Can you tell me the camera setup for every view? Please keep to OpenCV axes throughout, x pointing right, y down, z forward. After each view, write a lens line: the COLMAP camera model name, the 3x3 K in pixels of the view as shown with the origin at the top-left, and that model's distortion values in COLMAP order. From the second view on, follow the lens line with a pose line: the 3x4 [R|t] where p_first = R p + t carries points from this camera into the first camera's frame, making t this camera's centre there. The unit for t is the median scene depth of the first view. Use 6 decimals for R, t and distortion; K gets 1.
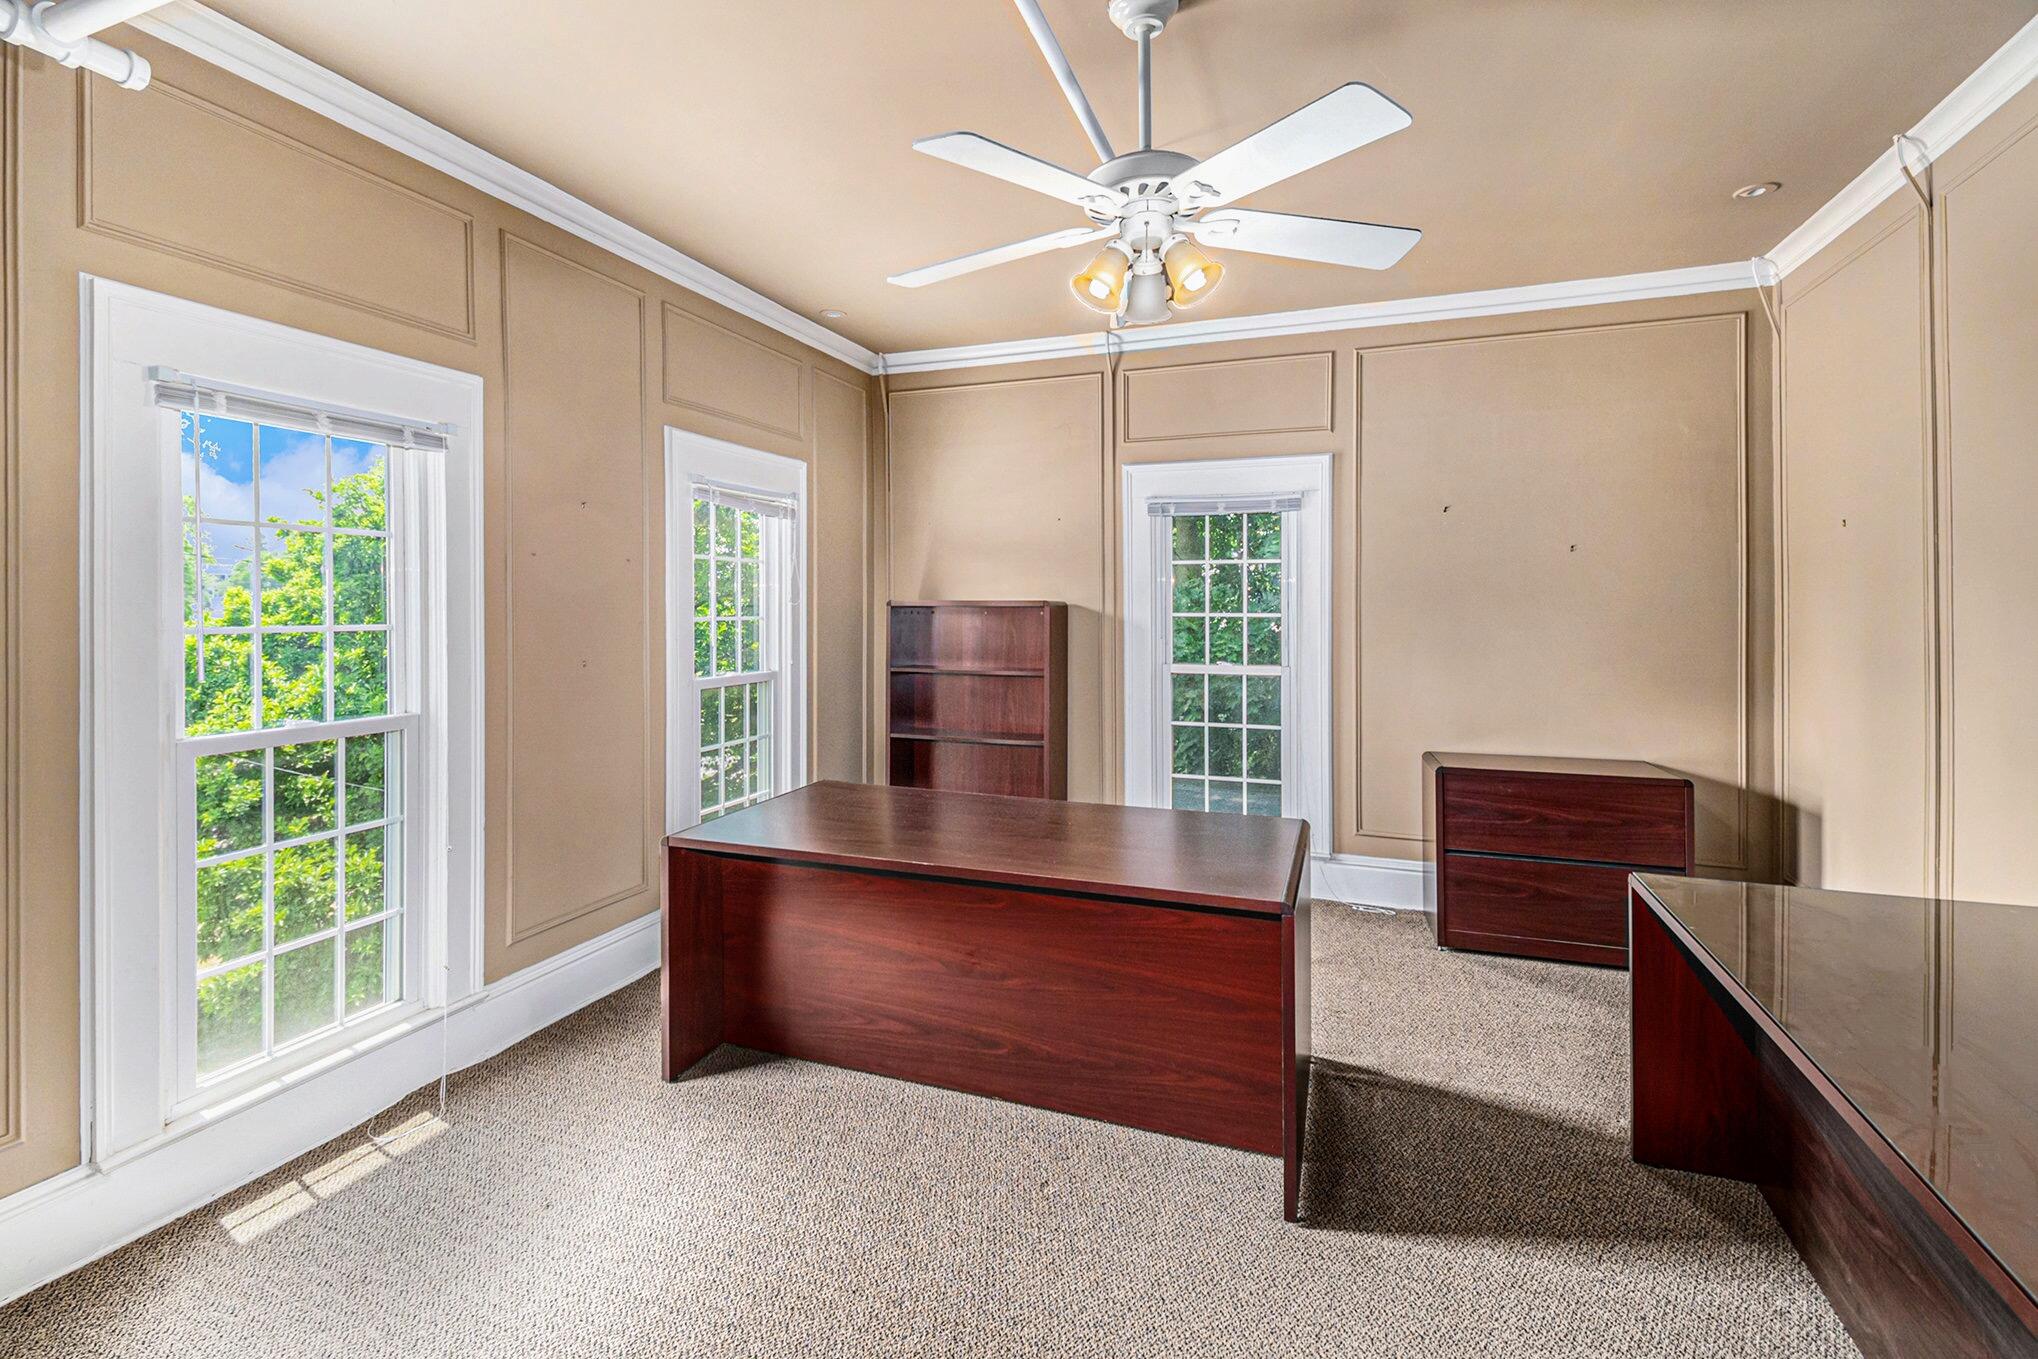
lens RADIAL K [[894.5, 0, 1021.2], [0, 894.5, 626.4], [0, 0, 1]] dist [0.012781, -0.009577]
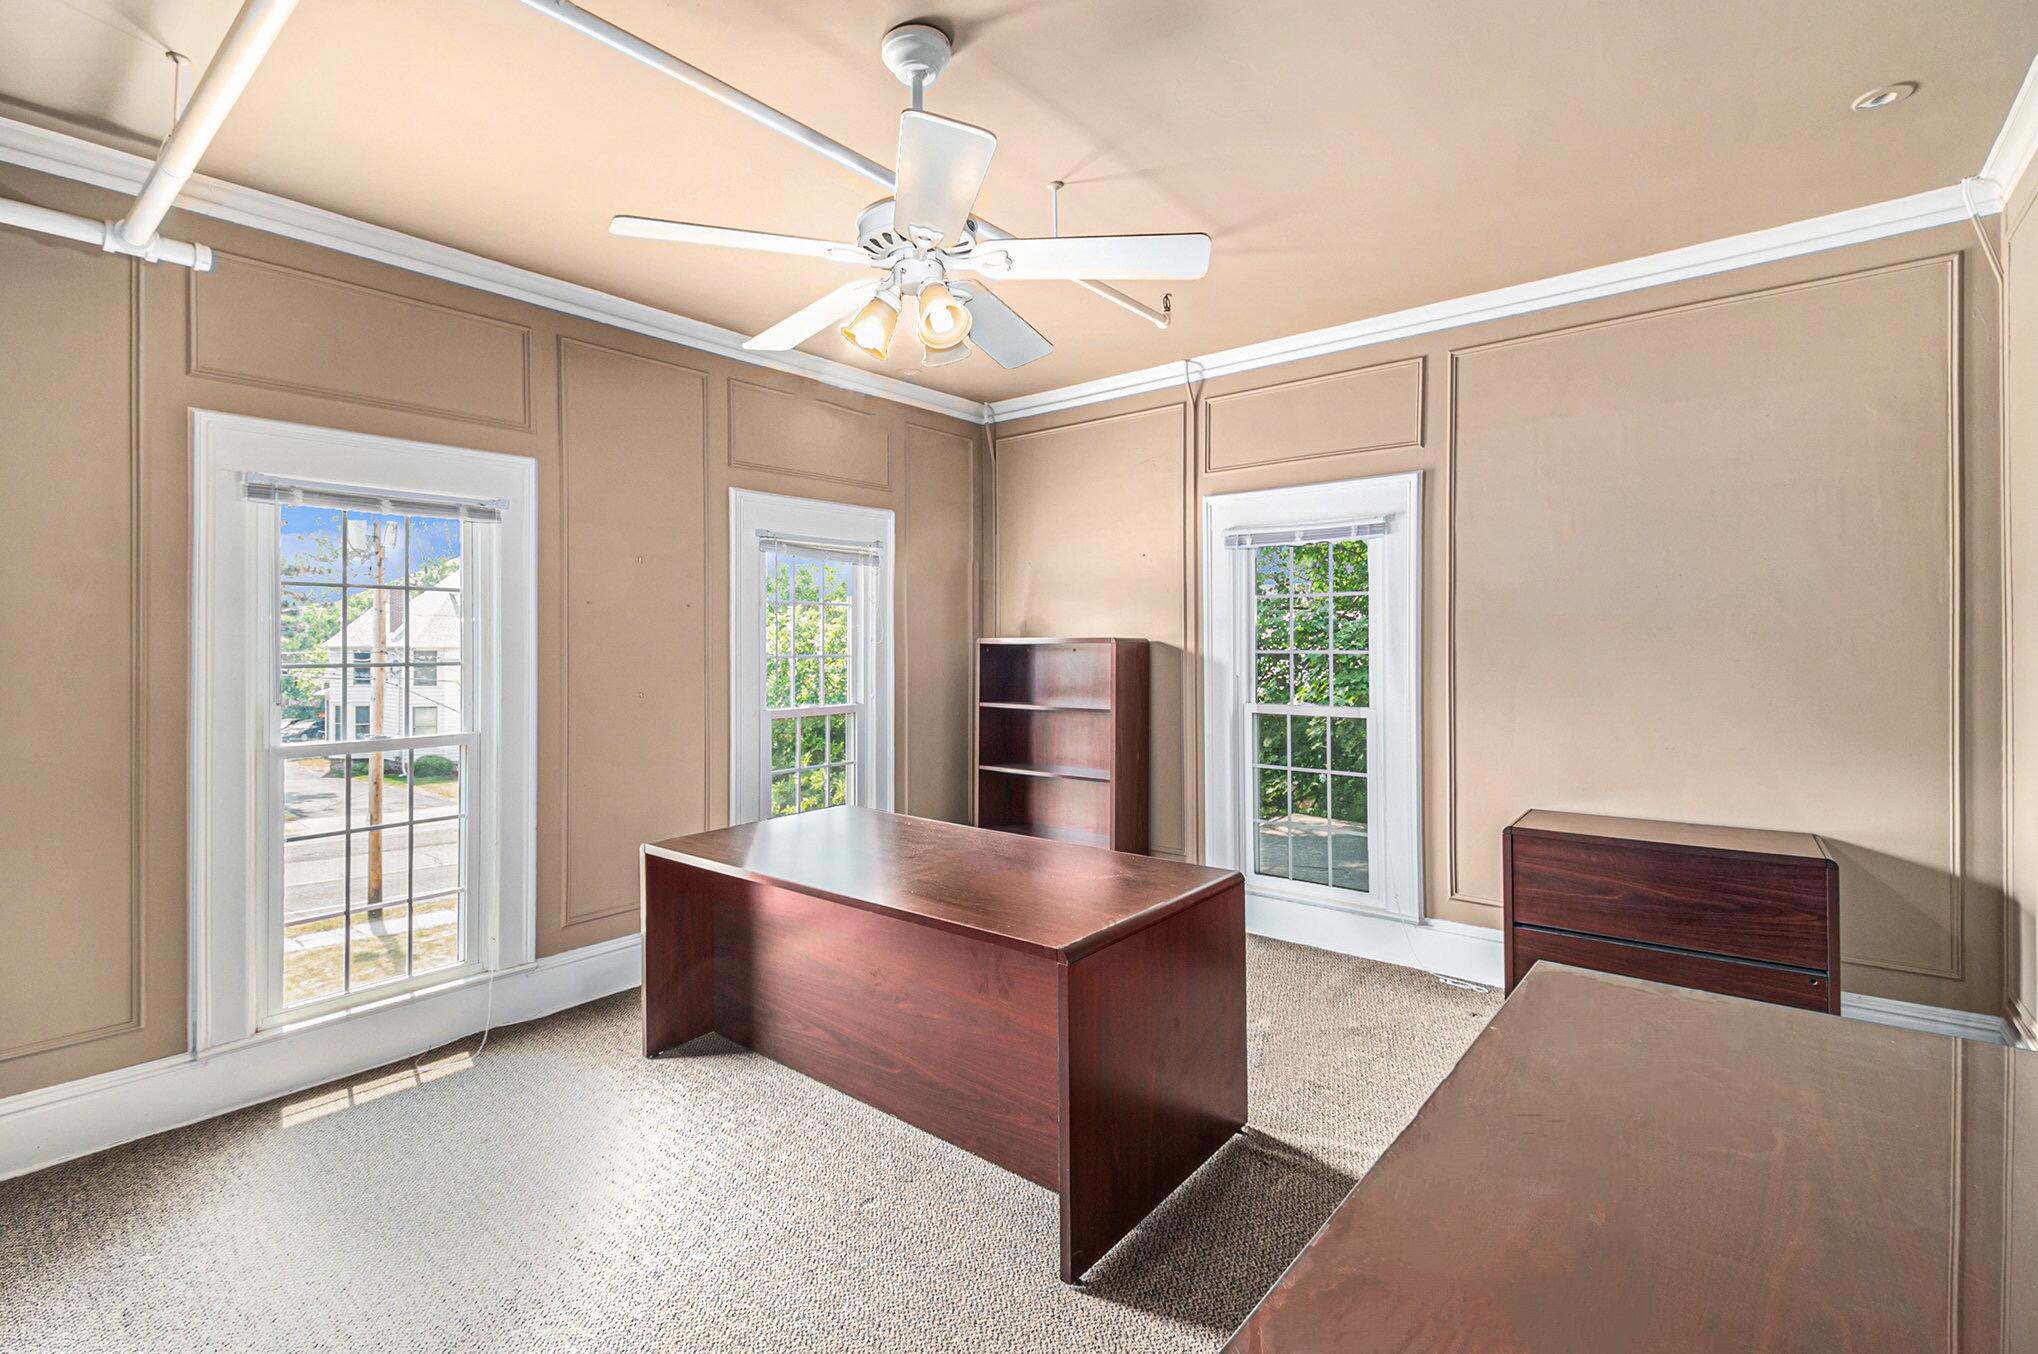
lens RADIAL K [[881.8, 0, 1018.9], [0, 881.8, 667.3], [0, 0, 1]] dist [-0.000319, -0.000426]
pose [[0.952218, 0.001629, -0.305414, 0.294089], [-0.000521, 0.999993, 0.003708, -0.000152], [0.305418, -0.003372, 0.952213, 0.046782]]
